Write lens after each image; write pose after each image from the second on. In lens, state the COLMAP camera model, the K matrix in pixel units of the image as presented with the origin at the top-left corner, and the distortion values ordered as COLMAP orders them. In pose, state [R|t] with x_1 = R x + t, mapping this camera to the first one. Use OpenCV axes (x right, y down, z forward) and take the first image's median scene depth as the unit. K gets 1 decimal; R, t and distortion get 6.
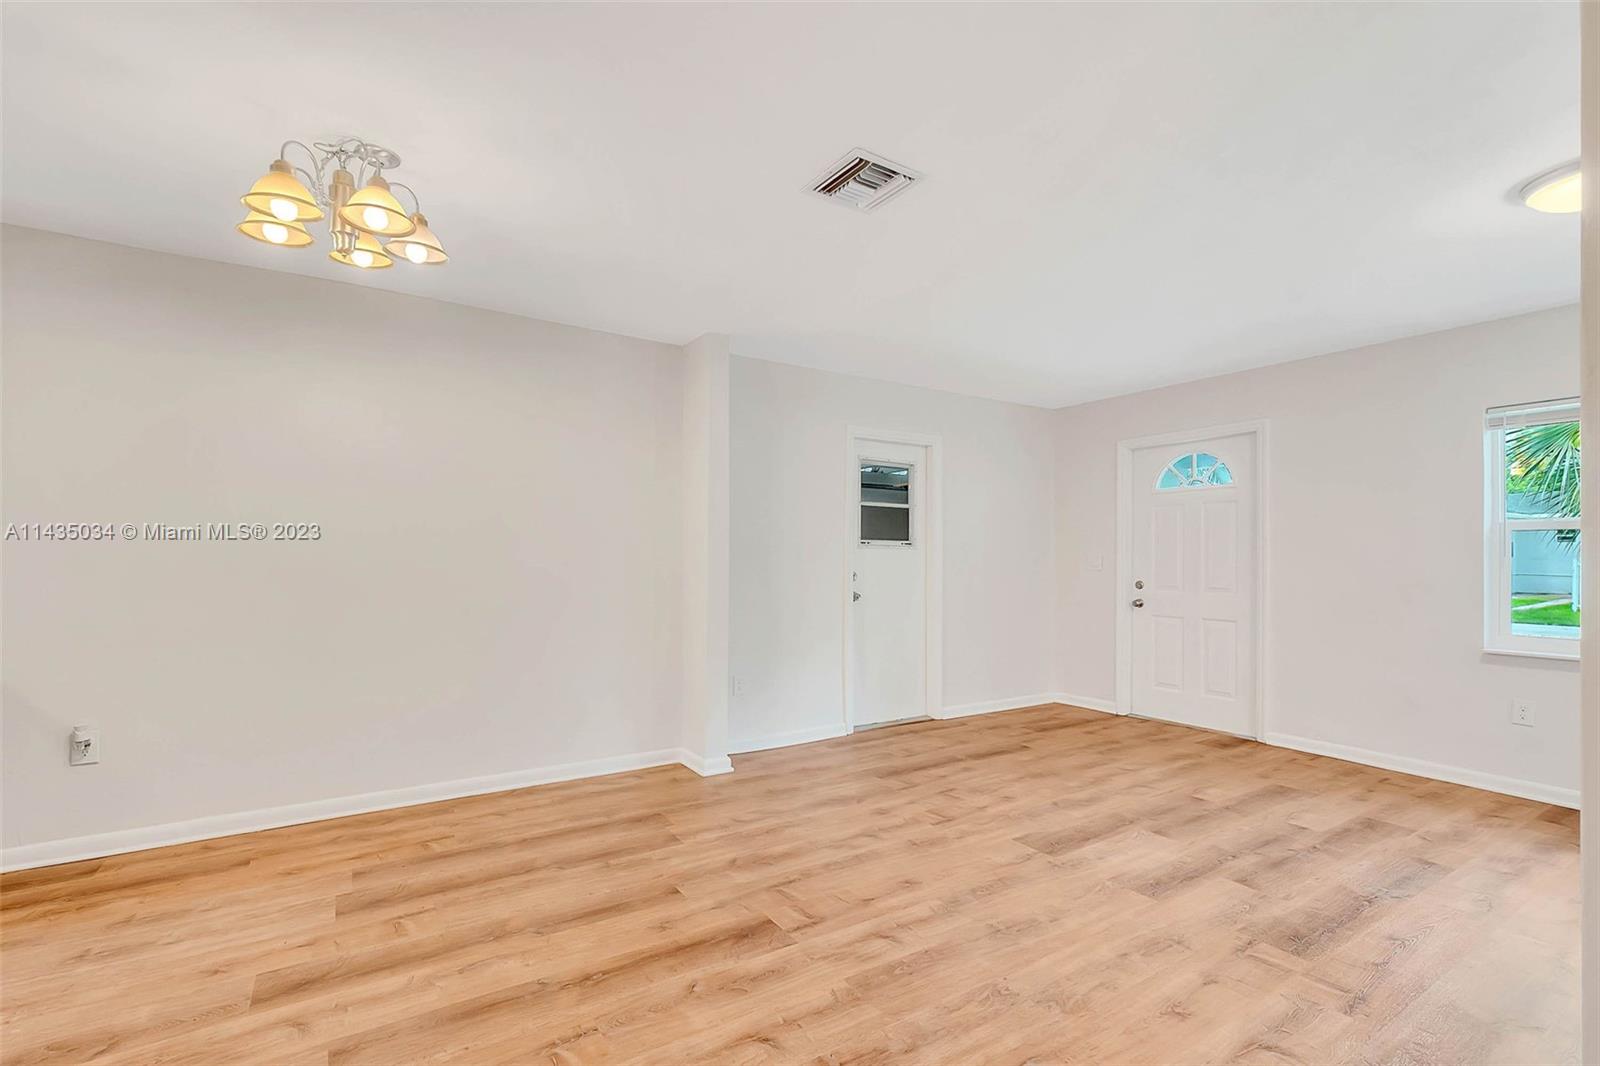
lens RADIAL K [[715.2, 0, 794.5], [0, 715.2, 545.9], [0, 0, 1]] dist [0.007635, -0.005103]
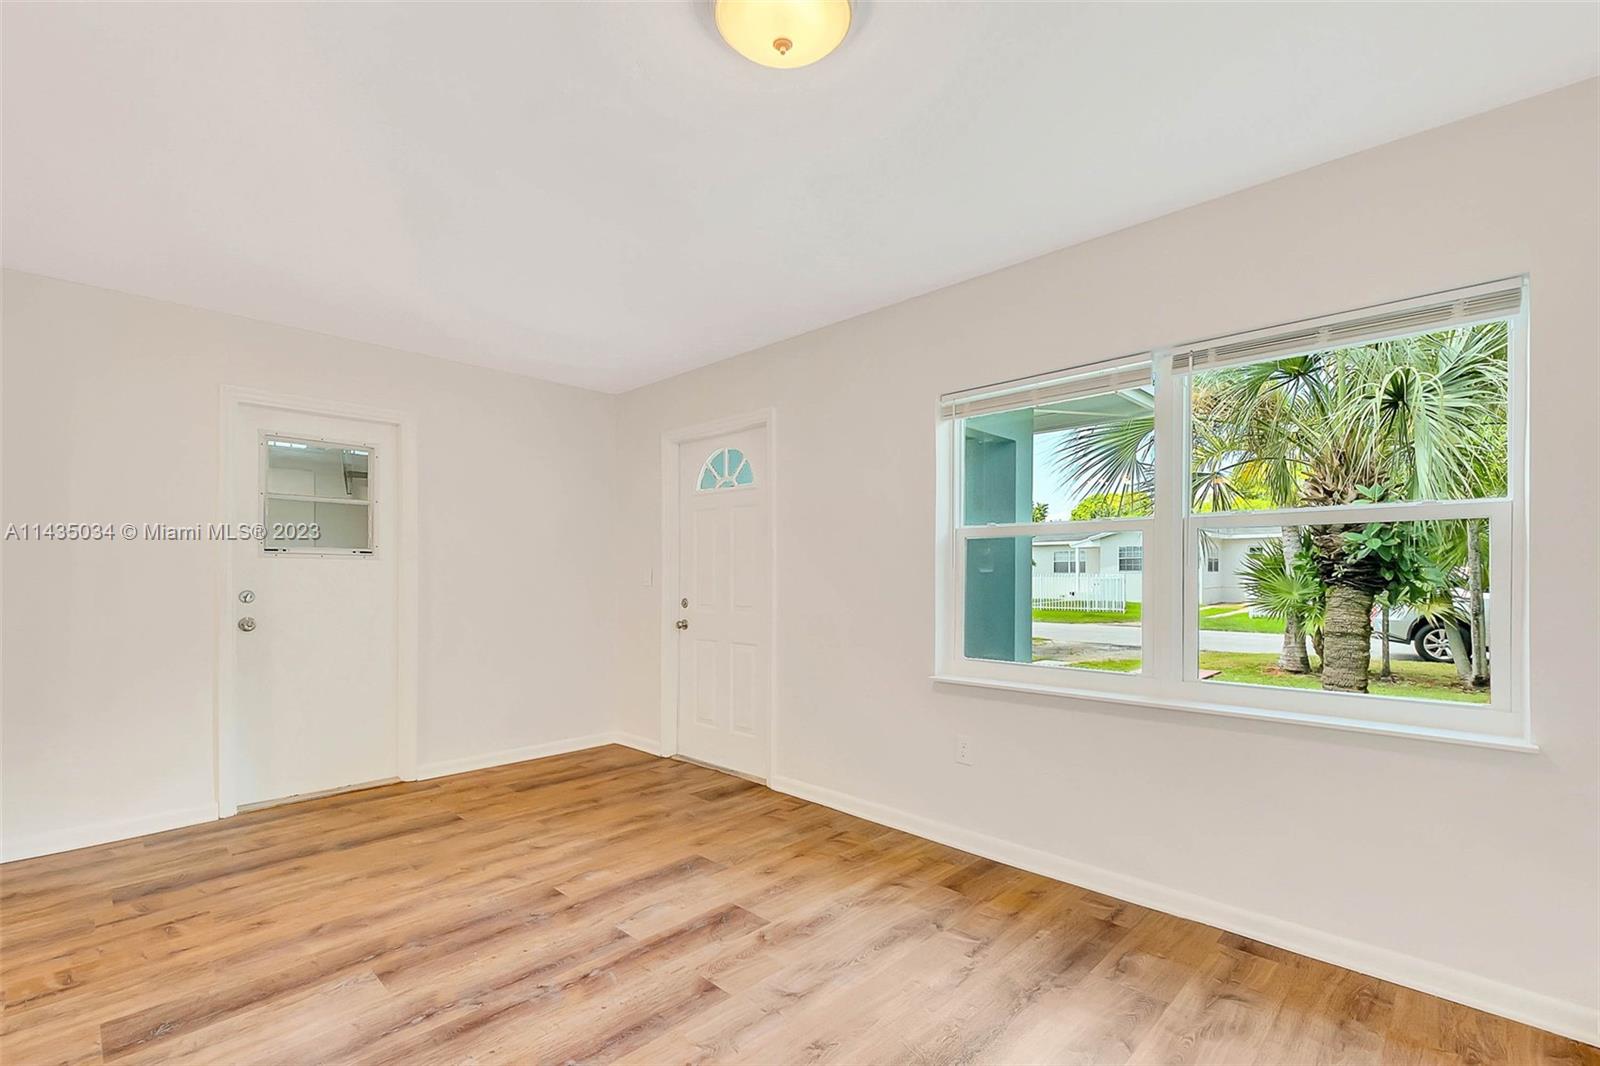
lens RADIAL K [[715.2, 0, 785.3], [0, 715.2, 564.2], [0, 0, 1]] dist [0.007635, -0.005103]
pose [[0.975141, -0.006513, 0.221489, 0.528856], [0.005756, 0.999975, 0.004061, 0.005852], [-0.221510, -0.002685, 0.975154, 0.181498]]
